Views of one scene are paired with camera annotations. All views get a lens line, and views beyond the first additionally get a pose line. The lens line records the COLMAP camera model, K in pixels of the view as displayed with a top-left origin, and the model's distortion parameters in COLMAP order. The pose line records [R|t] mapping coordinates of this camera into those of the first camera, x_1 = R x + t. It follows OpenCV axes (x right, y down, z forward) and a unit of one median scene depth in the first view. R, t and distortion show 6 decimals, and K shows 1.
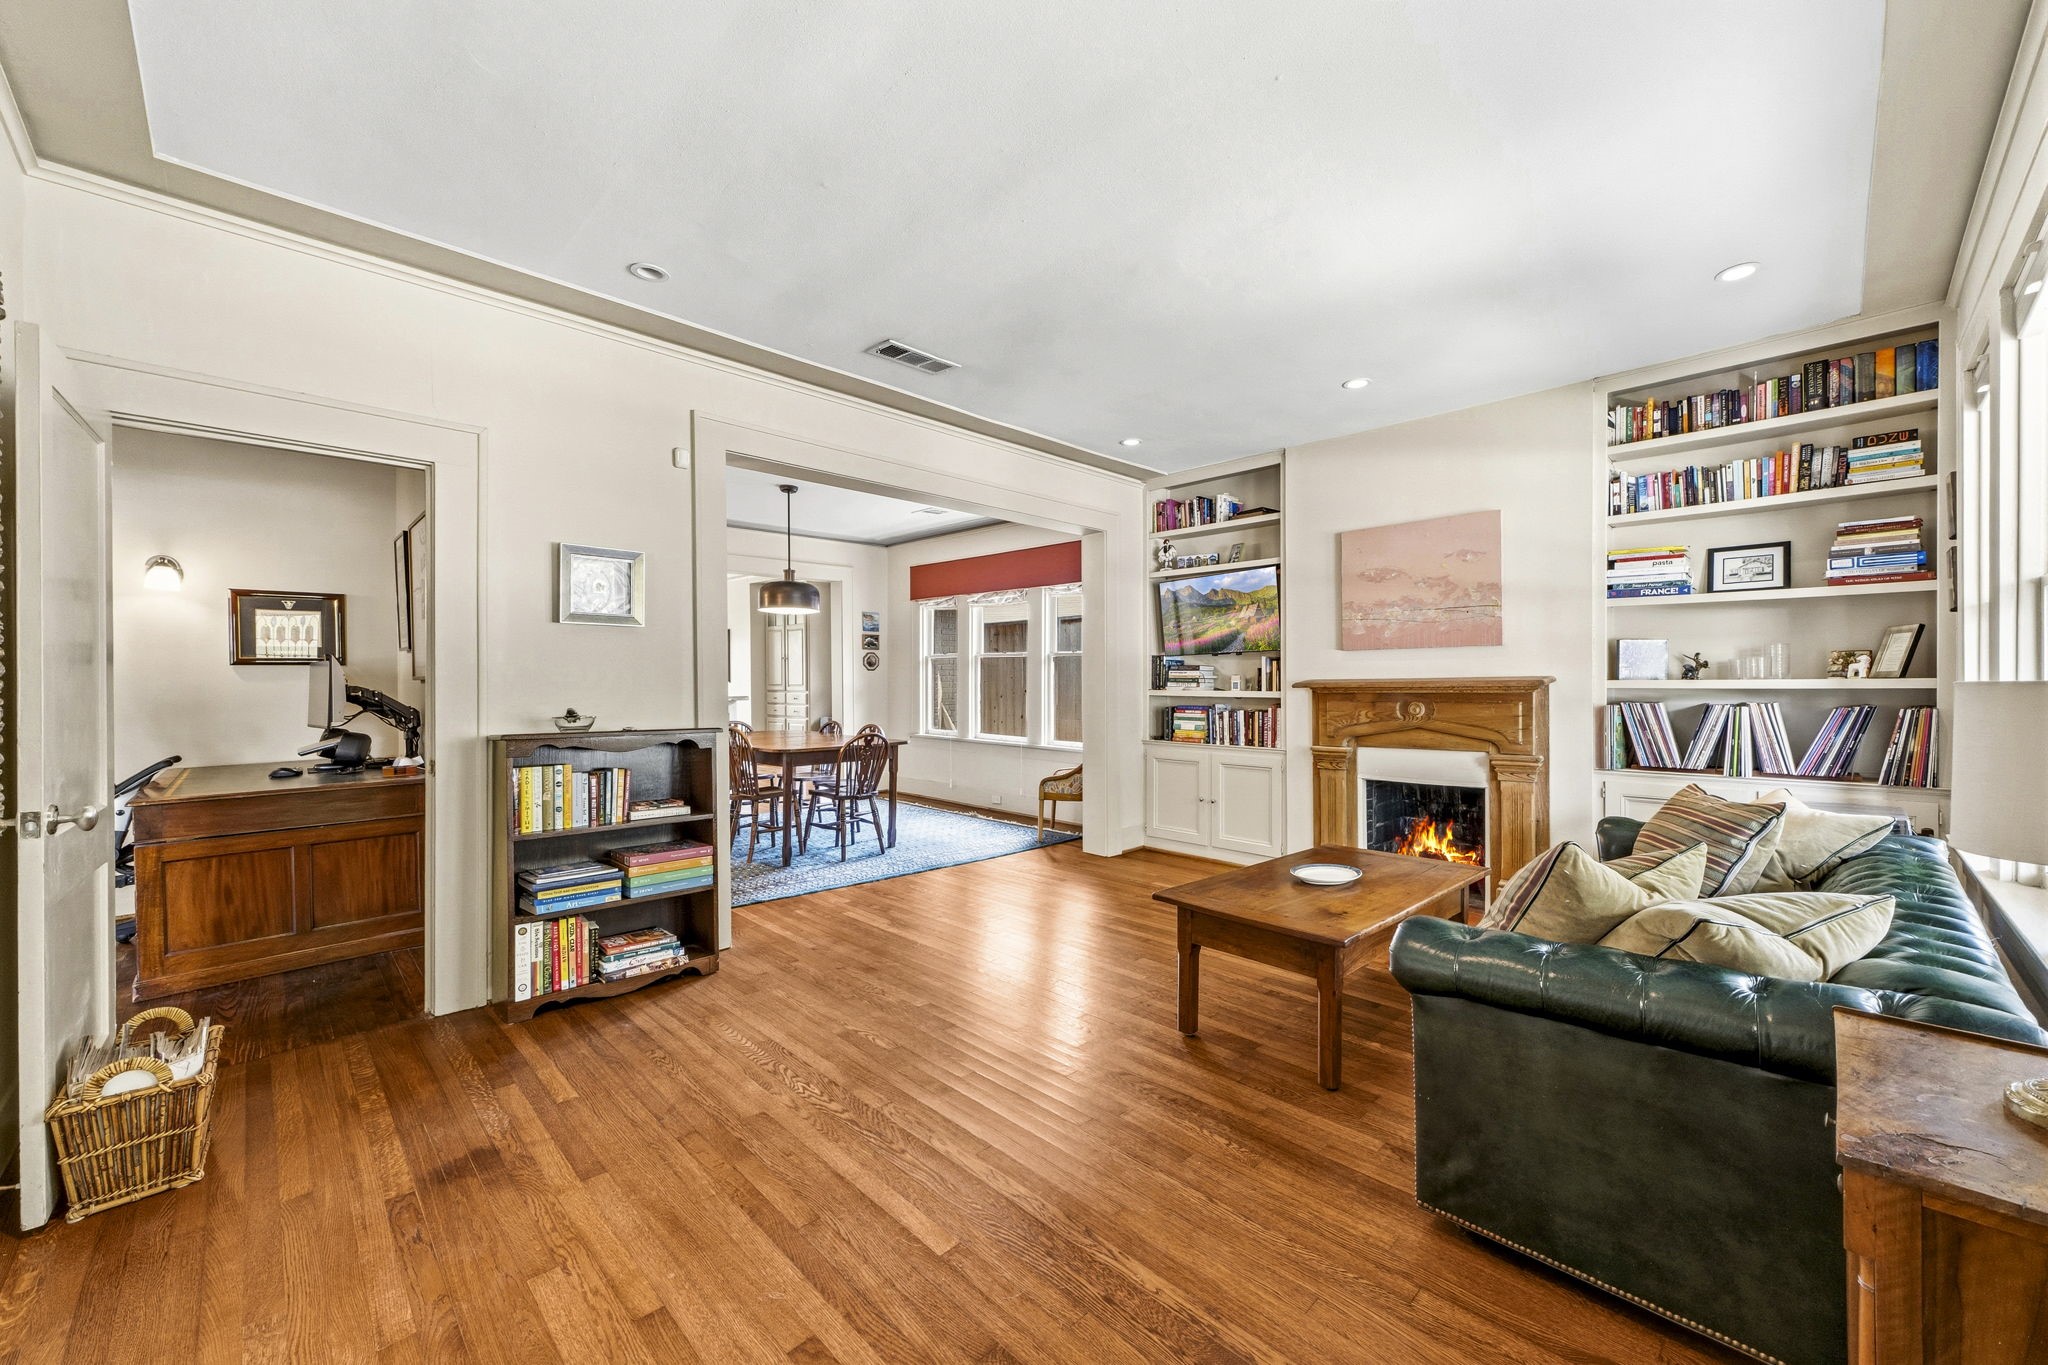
lens RADIAL K [[795.3, 0, 1030.6], [0, 795.3, 687.9], [0, 0, 1]] dist [-0.000558, 0.002059]
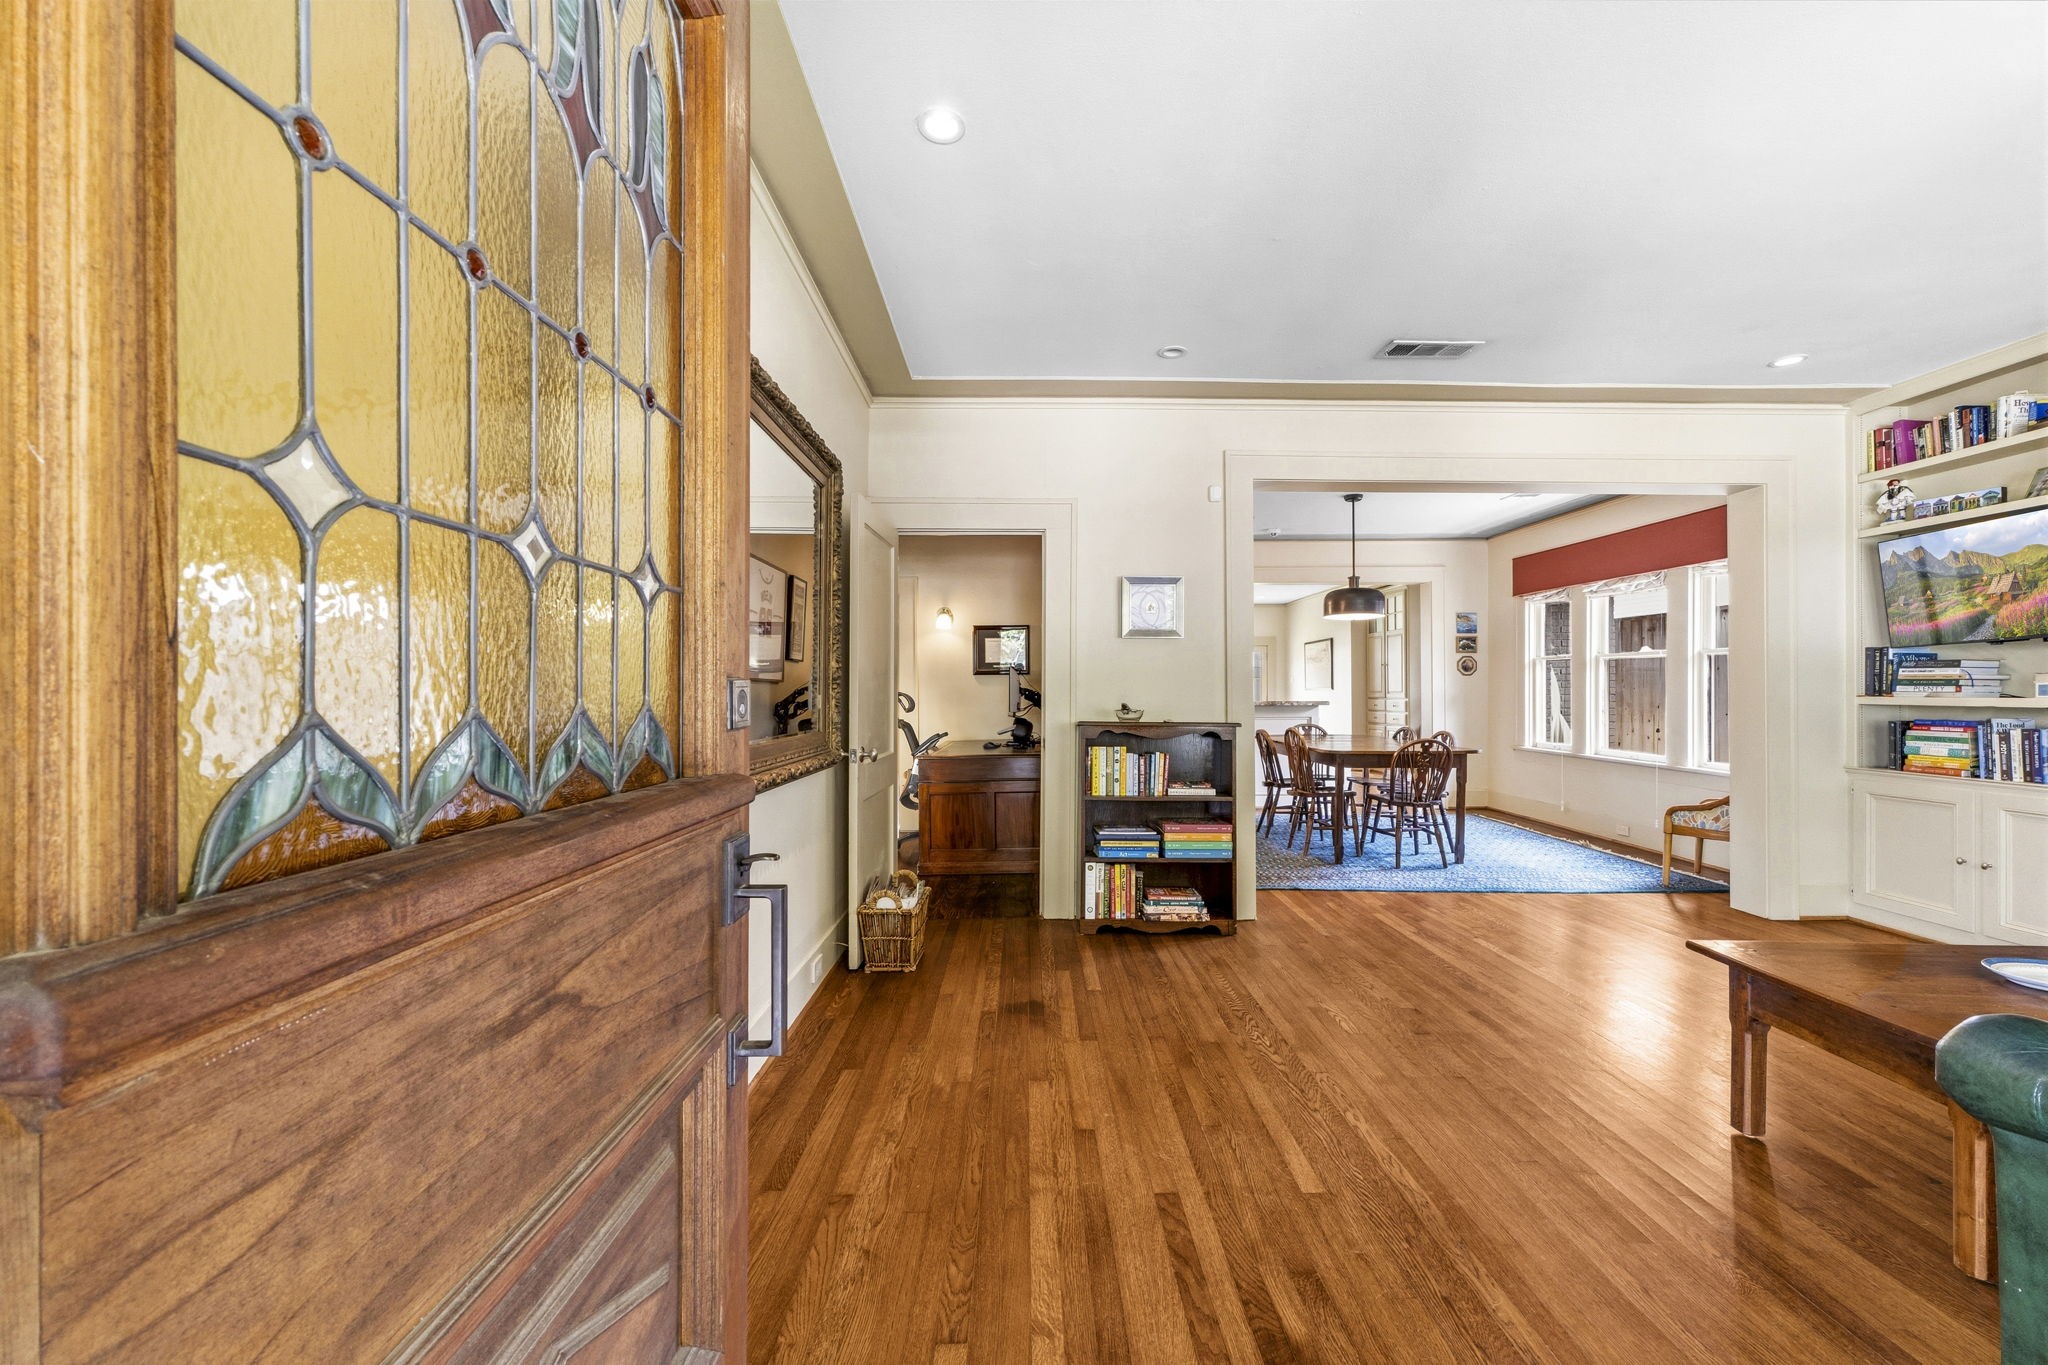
lens RADIAL K [[795.3, 0, 1030.6], [0, 795.3, 687.9], [0, 0, 1]] dist [-0.000558, 0.002059]
pose [[0.715833, -0.000804, -0.698271, 0.152228], [-0.007991, 0.999924, -0.009343, 0.009780], [0.698225, 0.012268, 0.715773, -0.025513]]
